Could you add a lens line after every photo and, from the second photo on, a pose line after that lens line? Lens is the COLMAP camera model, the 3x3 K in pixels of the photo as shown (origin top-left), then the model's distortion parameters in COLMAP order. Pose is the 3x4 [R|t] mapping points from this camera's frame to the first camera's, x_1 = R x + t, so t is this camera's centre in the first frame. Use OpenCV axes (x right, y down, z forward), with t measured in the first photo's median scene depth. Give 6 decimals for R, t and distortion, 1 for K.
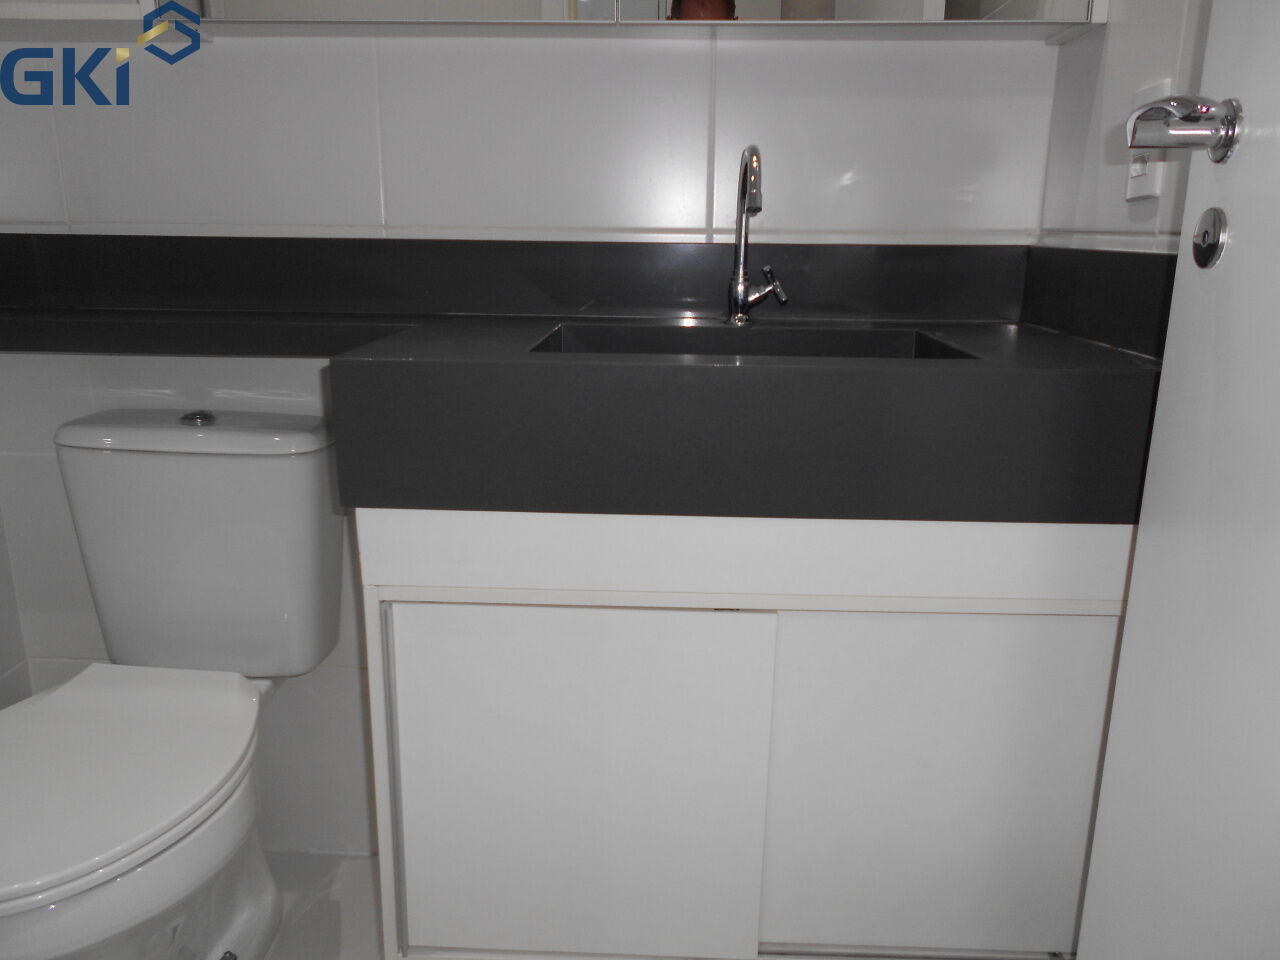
lens RADIAL K [[984.0, 0, 638.5], [0, 984.0, 476.4], [0, 0, 1]] dist [-0.009124, 0.007375]
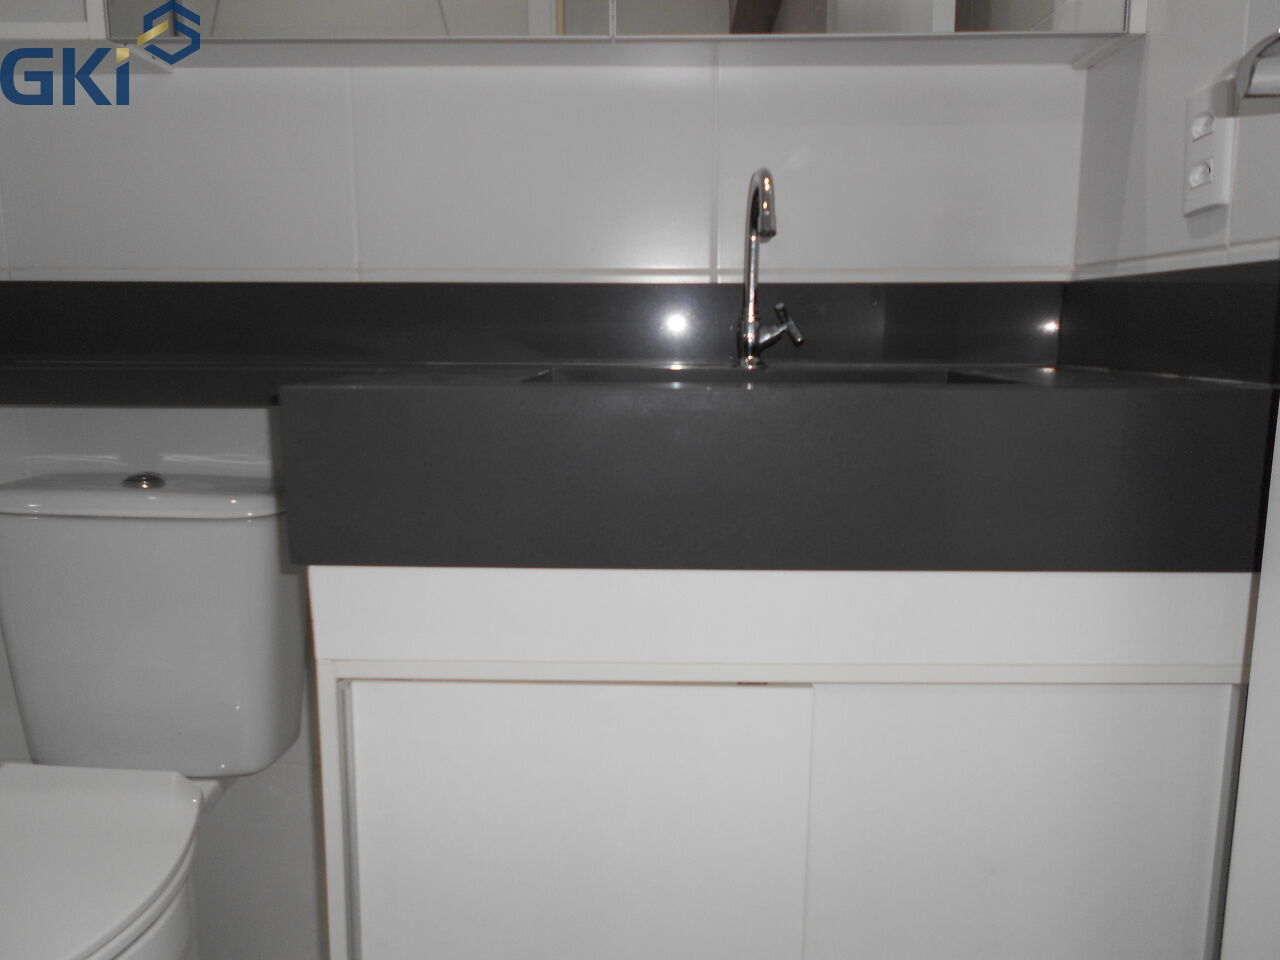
lens RADIAL K [[984.0, 0, 641.0], [0, 984.0, 485.4], [0, 0, 1]] dist [-0.009124, 0.007375]
pose [[0.999842, -0.011461, 0.013554, -0.011651], [0.012592, 0.996165, -0.086580, 0.031065], [-0.012510, 0.086737, 0.996153, 0.121913]]
